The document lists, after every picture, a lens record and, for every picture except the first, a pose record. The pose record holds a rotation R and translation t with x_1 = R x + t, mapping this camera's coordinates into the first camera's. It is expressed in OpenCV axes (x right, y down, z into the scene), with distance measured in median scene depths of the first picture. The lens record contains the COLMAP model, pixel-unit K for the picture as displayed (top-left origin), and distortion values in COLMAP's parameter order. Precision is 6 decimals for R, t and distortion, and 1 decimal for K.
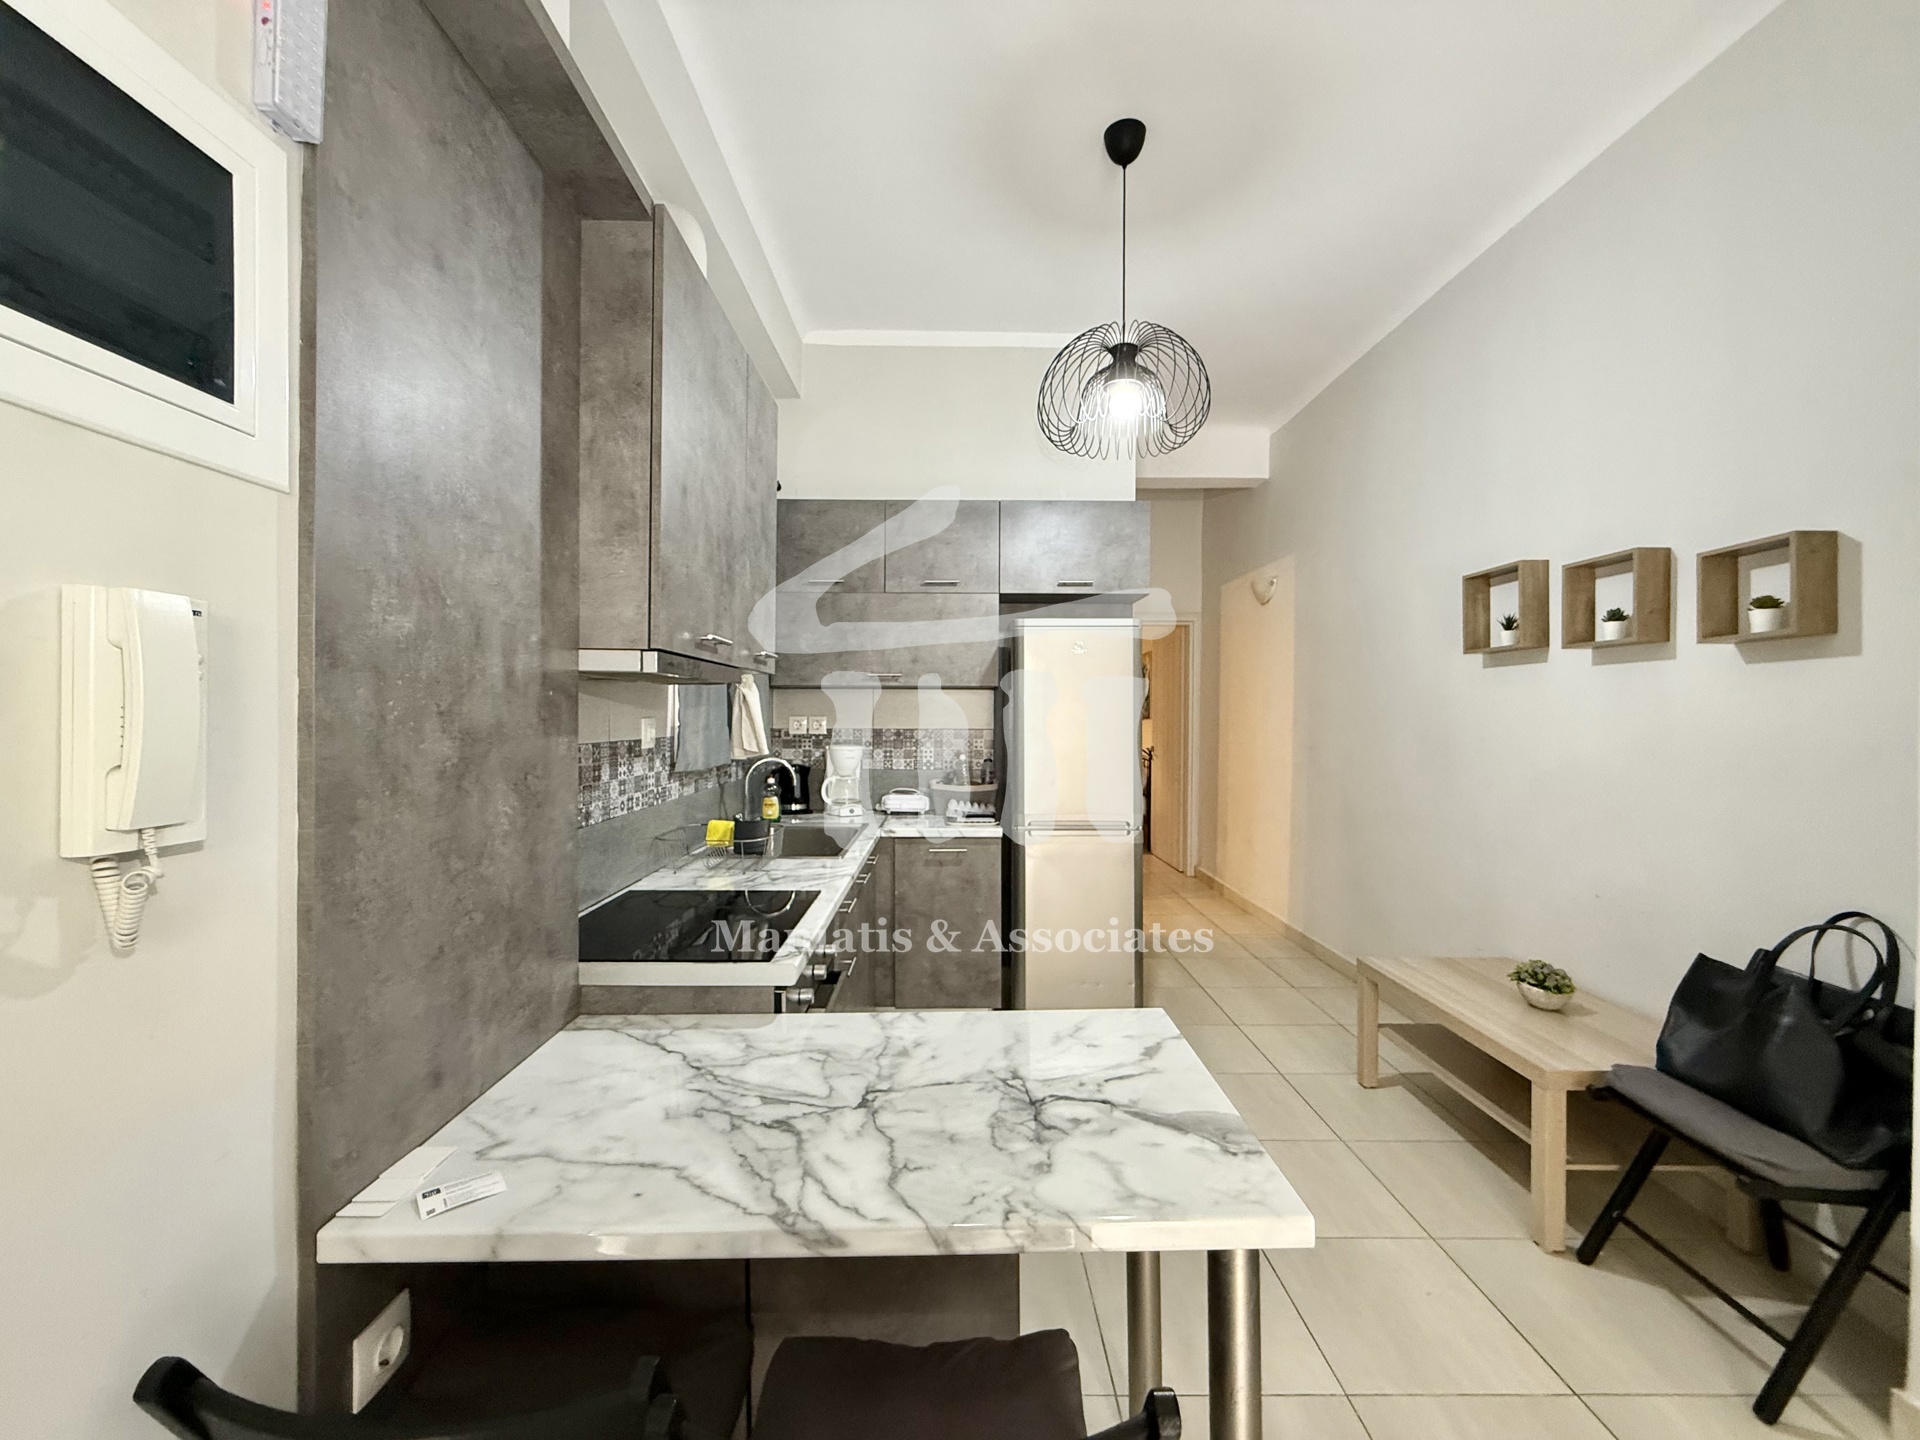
lens RADIAL K [[767.8, 0, 954.7], [0, 767.8, 716.8], [0, 0, 1]] dist [-0.000993, -0.000202]
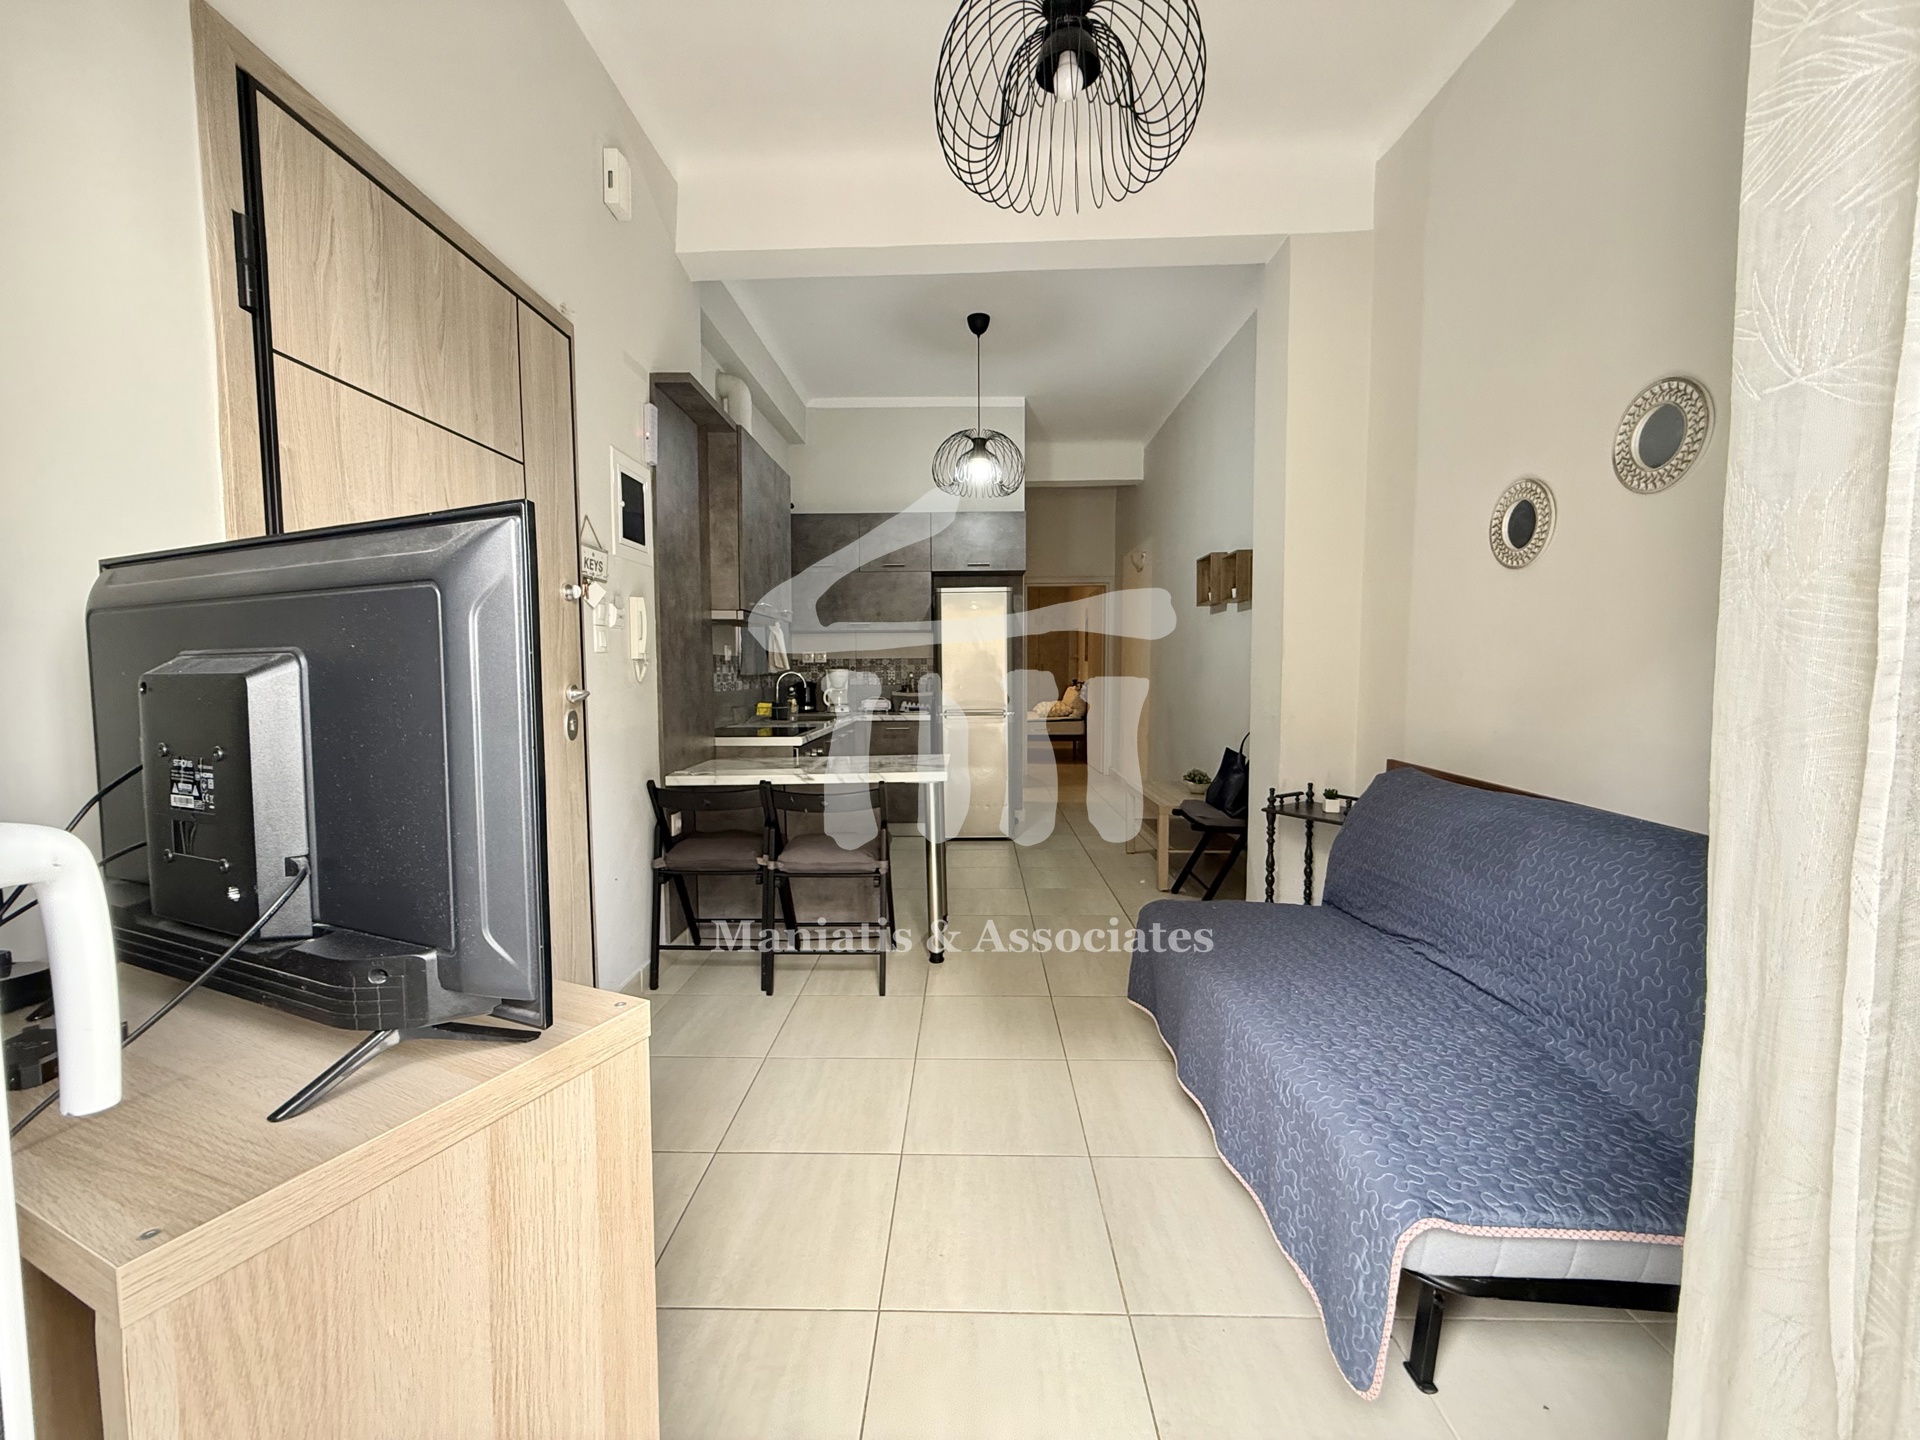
lens RADIAL K [[767.8, 0, 952.7], [0, 767.8, 715.2], [0, 0, 1]] dist [-0.000993, -0.000202]
pose [[0.999513, -0.007205, -0.030347, 0.180548], [0.008880, 0.998423, 0.055425, 0.060443], [0.029900, -0.055668, 0.998002, -0.737969]]
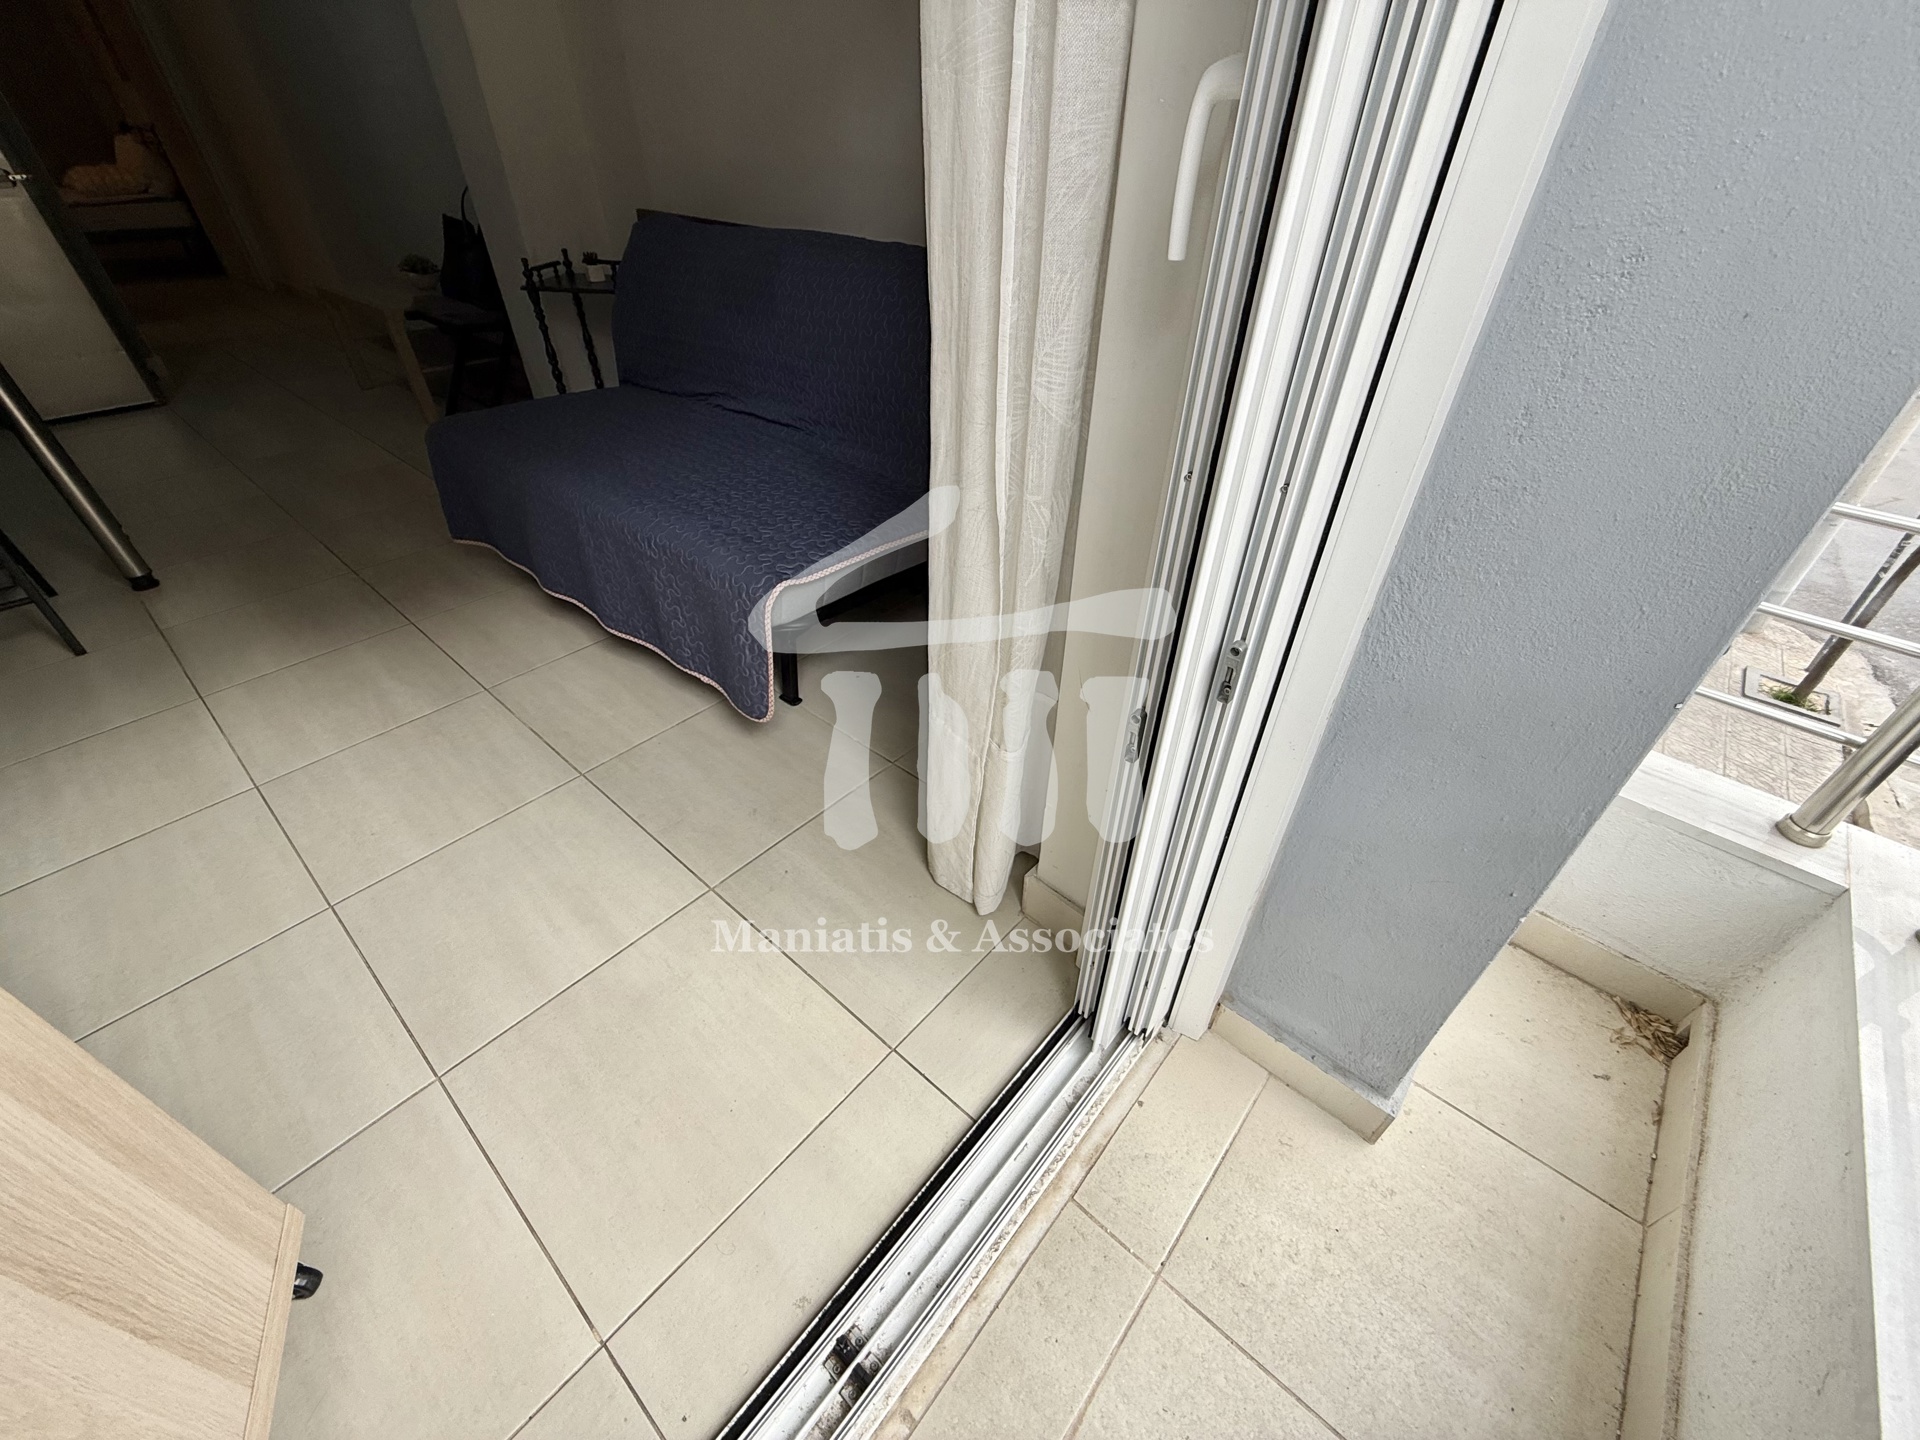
lens RADIAL K [[767.8, 0, 960.3], [0, 767.8, 717.7], [0, 0, 1]] dist [-0.000993, -0.000202]
pose [[0.660285, -0.459007, 0.594421, 0.143388], [-0.003484, 0.789610, 0.613600, 0.094545], [-0.751007, -0.407221, 0.519768, -0.748000]]
